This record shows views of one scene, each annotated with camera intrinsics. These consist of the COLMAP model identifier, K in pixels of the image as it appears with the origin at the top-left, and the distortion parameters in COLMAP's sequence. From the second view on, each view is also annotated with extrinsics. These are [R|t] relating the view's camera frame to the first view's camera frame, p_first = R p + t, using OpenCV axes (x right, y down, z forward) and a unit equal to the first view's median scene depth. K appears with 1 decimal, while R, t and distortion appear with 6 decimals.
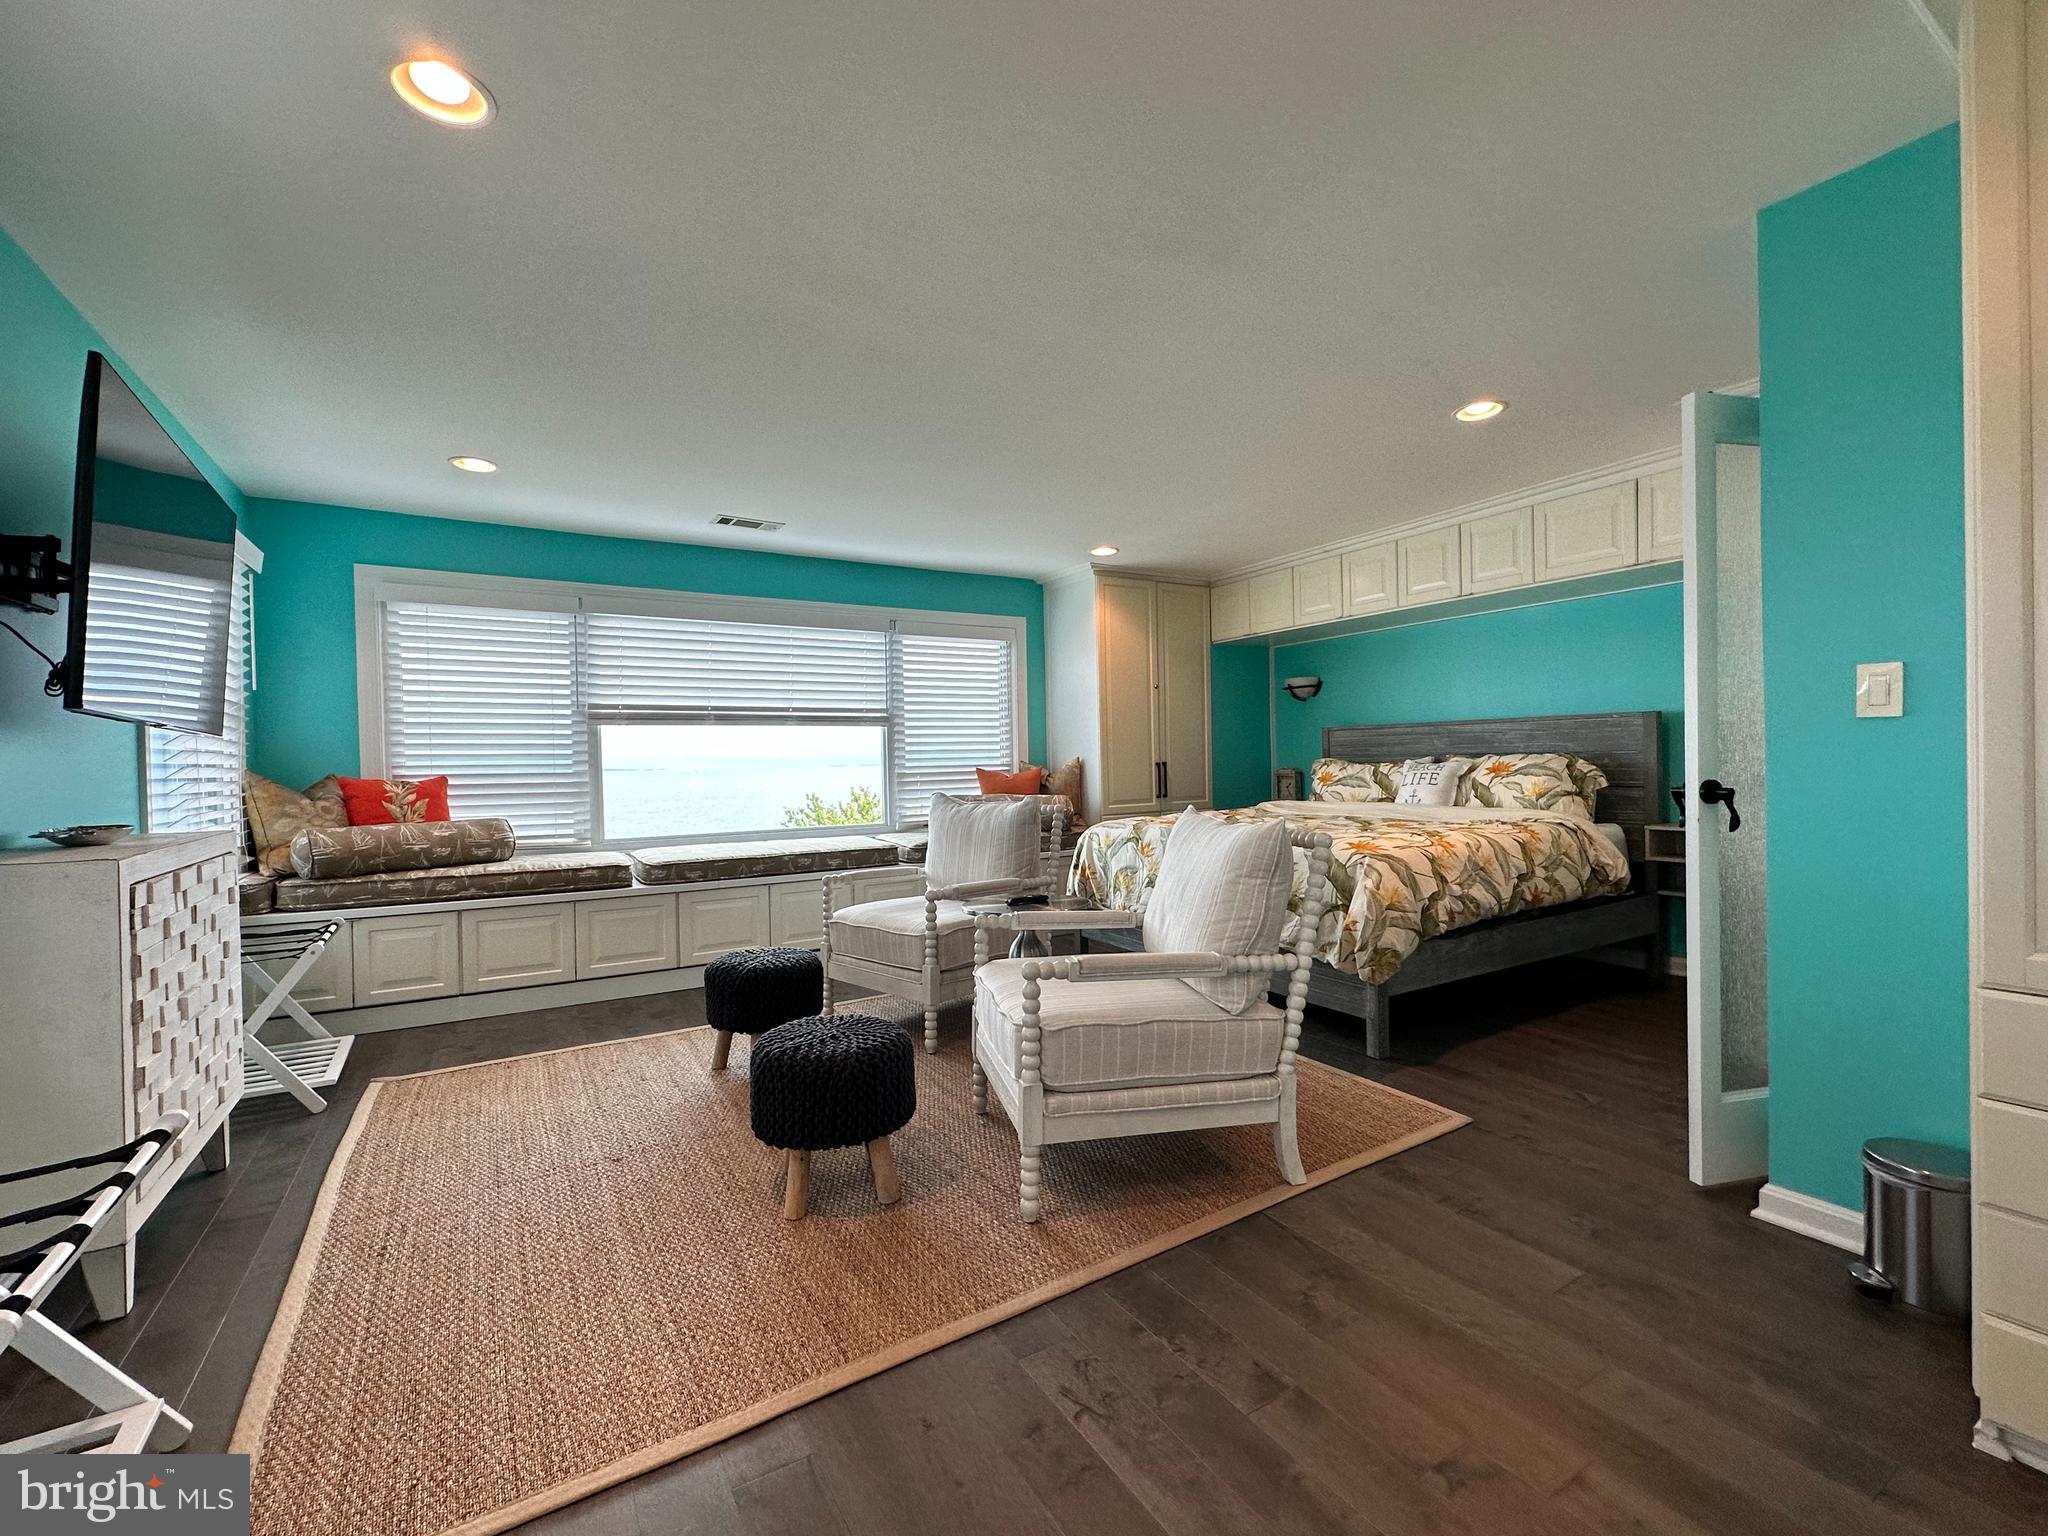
lens RADIAL K [[880.6, 0, 1028.0], [0, 880.6, 769.1], [0, 0, 1]] dist [0.001785, 0.000186]
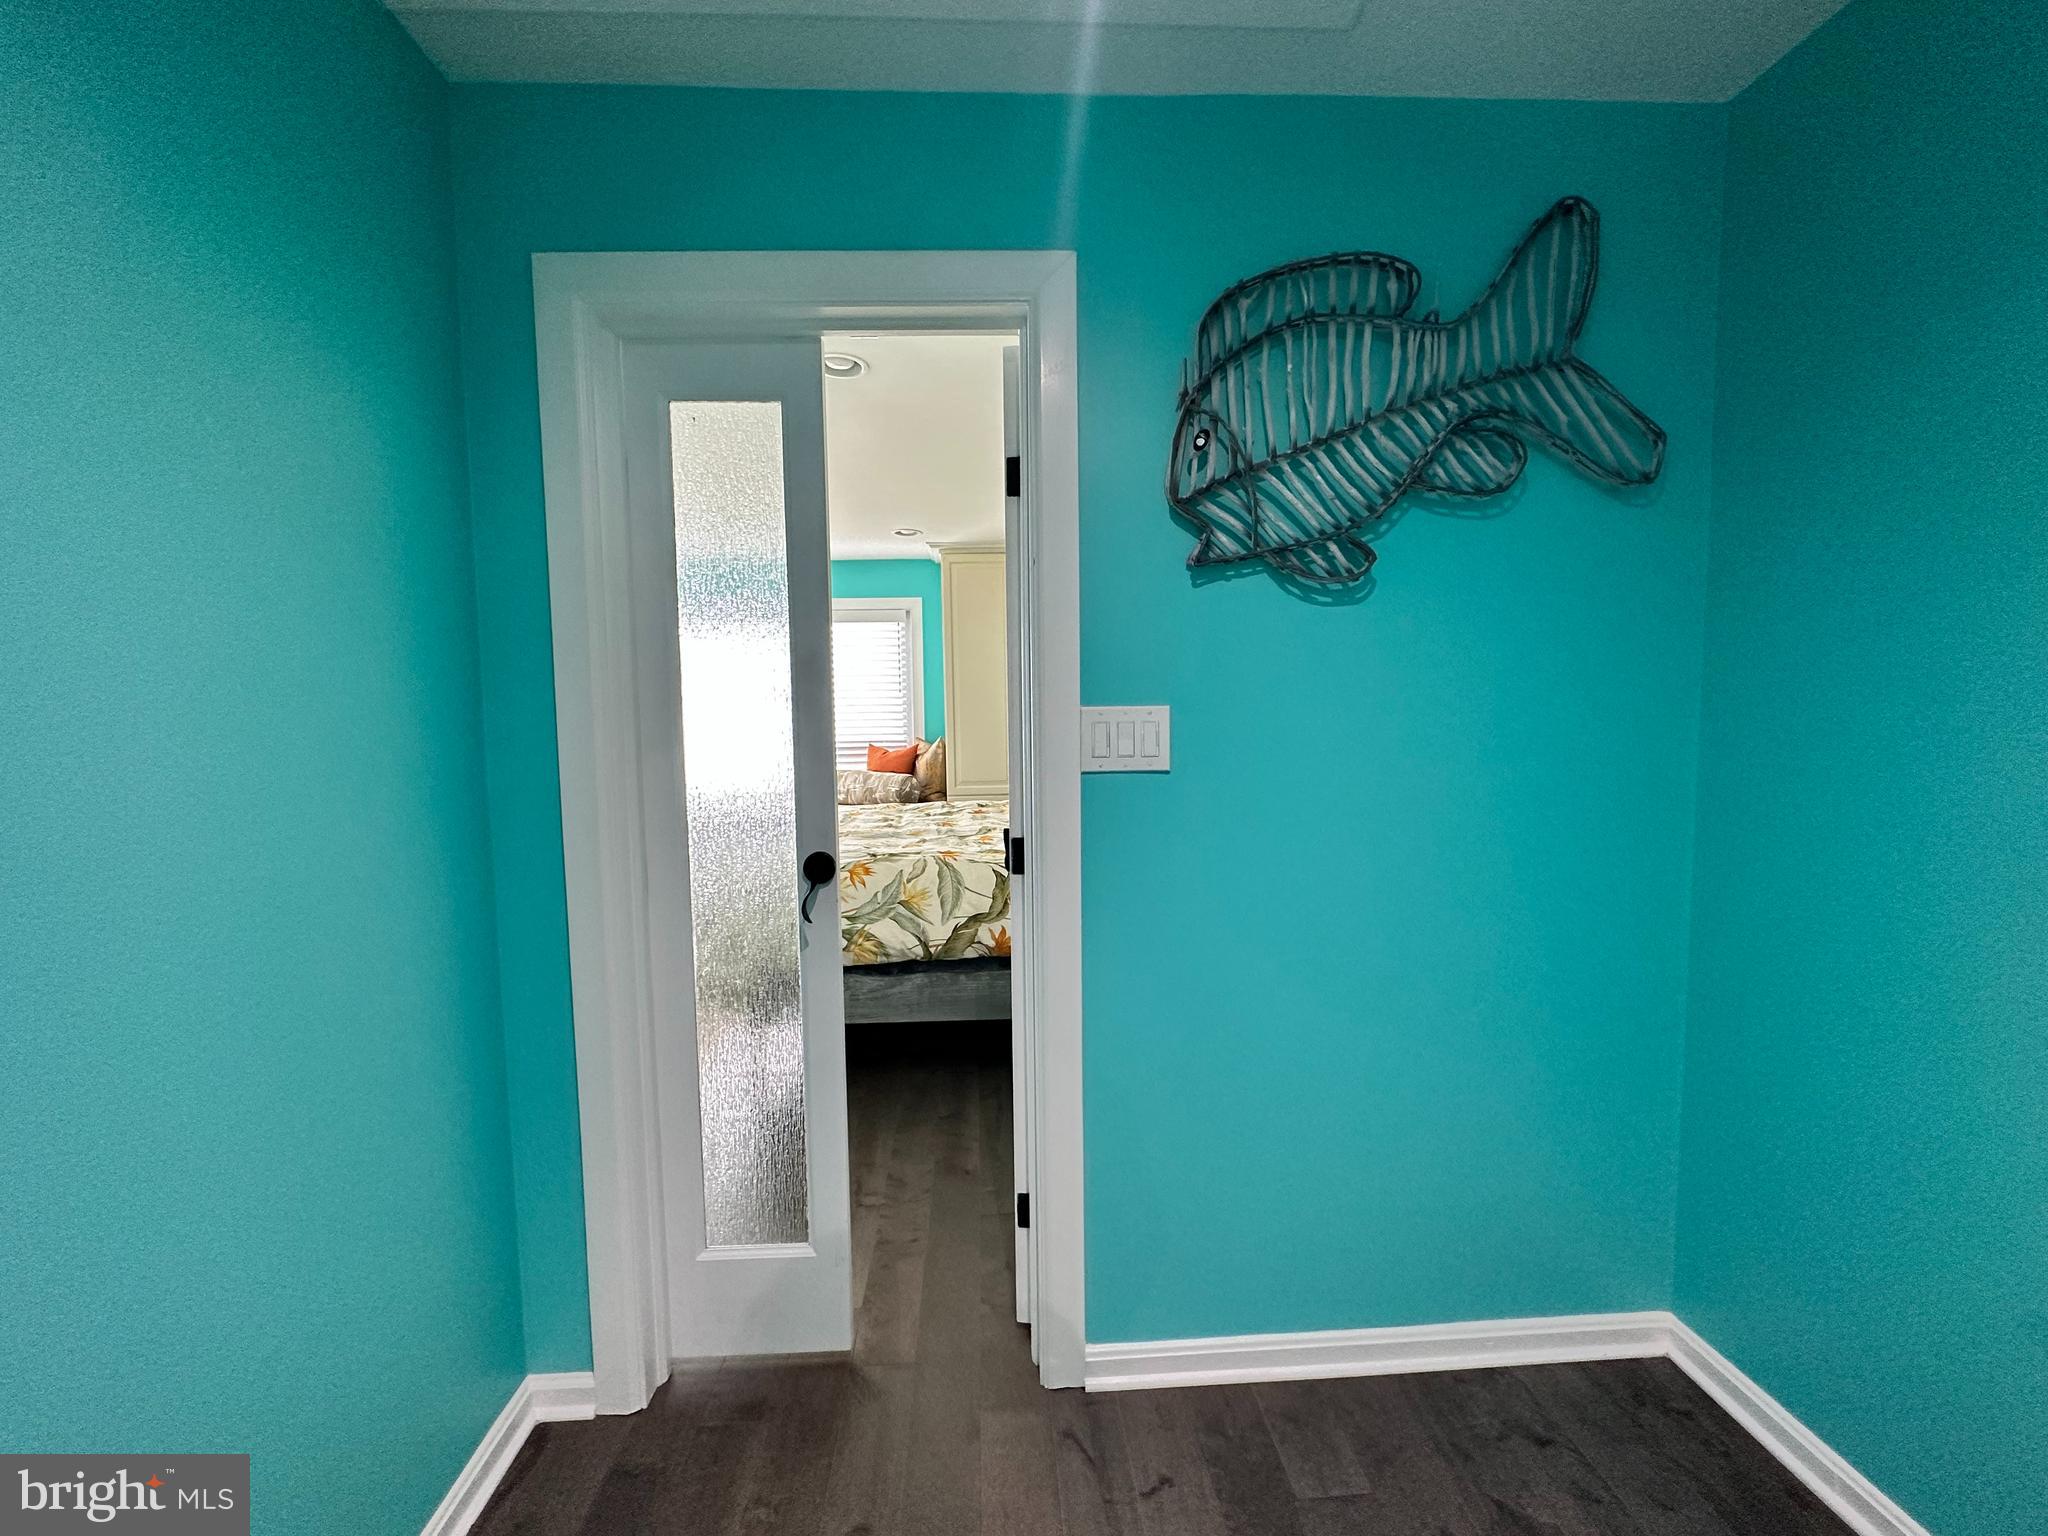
lens RADIAL K [[820.7, 0, 1024.2], [0, 820.7, 768.2], [0, 0, 1]] dist [-0.000606, 0.000773]
pose [[0.877829, 0.040094, -0.477294, 0.951944], [-0.007698, 0.997543, 0.069638, -0.070476], [0.478913, -0.057456, 0.875980, 0.350633]]
